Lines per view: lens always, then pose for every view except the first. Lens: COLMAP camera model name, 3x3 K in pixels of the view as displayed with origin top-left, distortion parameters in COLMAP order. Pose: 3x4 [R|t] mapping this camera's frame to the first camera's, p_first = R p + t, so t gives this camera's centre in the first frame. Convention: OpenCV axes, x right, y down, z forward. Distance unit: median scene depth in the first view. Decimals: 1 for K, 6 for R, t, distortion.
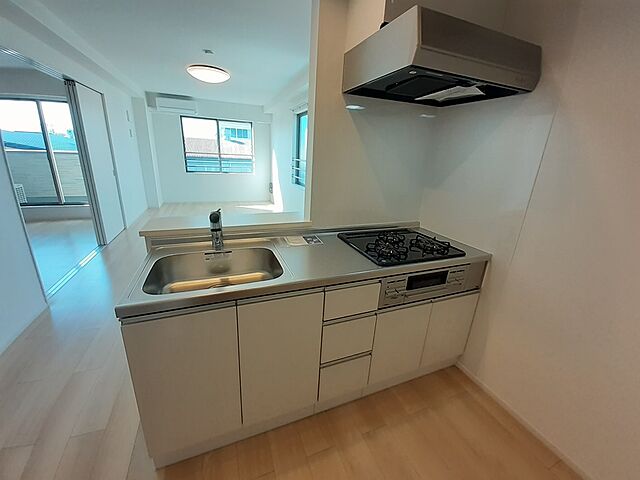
lens RADIAL K [[261.0, 0, 319.3], [0, 261.0, 240.2], [0, 0, 1]] dist [-0.002035, -0.000235]
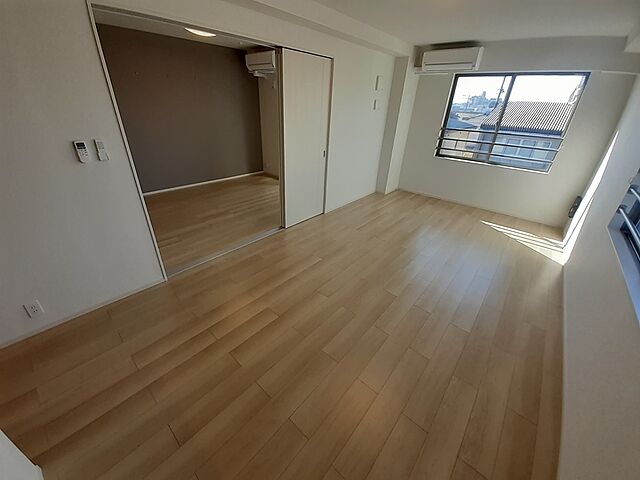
lens RADIAL K [[261.0, 0, 316.5], [0, 261.0, 236.5], [0, 0, 1]] dist [-0.002035, -0.000235]
pose [[0.457014, 0.377133, -0.805549, 0.017979], [-0.295387, 0.918612, 0.262484, -0.161921], [0.838979, 0.117990, 0.531218, 0.390070]]
